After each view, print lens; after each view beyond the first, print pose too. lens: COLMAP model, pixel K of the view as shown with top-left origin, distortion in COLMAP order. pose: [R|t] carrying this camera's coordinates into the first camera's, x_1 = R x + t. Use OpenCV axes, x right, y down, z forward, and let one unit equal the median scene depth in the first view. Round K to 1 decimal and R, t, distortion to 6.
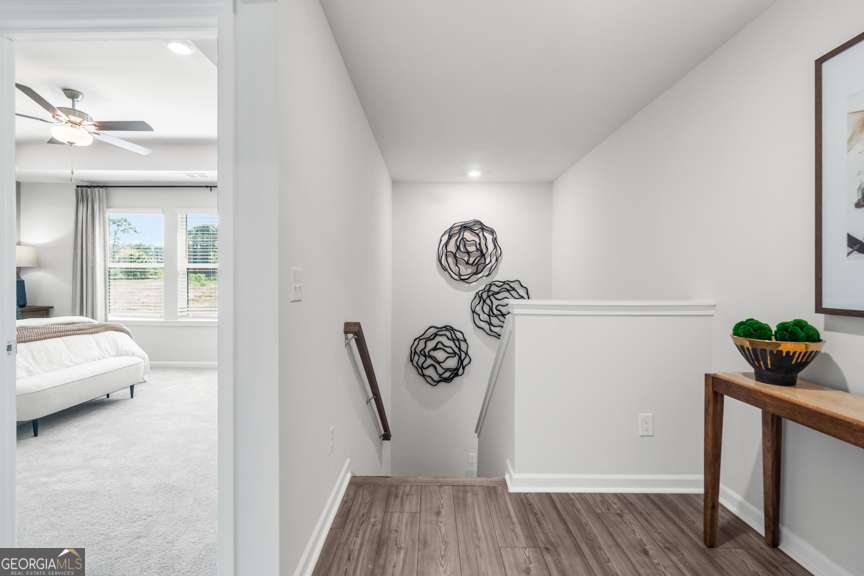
lens RADIAL K [[398.1, 0, 430.6], [0, 398.1, 282.9], [0, 0, 1]] dist [0.000671, -0.000025]
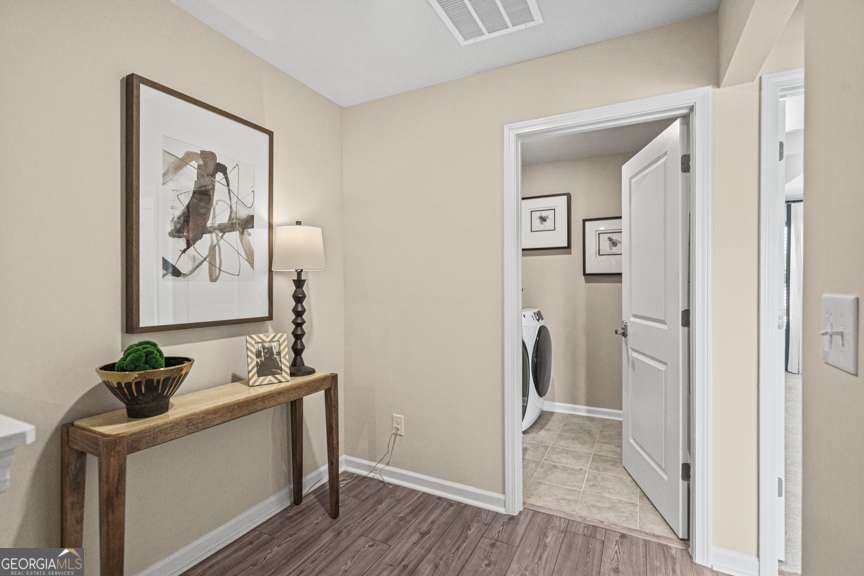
lens RADIAL K [[398.1, 0, 431.6], [0, 398.1, 287.5], [0, 0, 1]] dist [0.000671, -0.000025]
pose [[-0.888542, 0.003290, 0.458783, -0.126587], [0.006901, 0.999957, 0.006193, -0.041637], [-0.458743, 0.008669, -0.888527, 1.652550]]
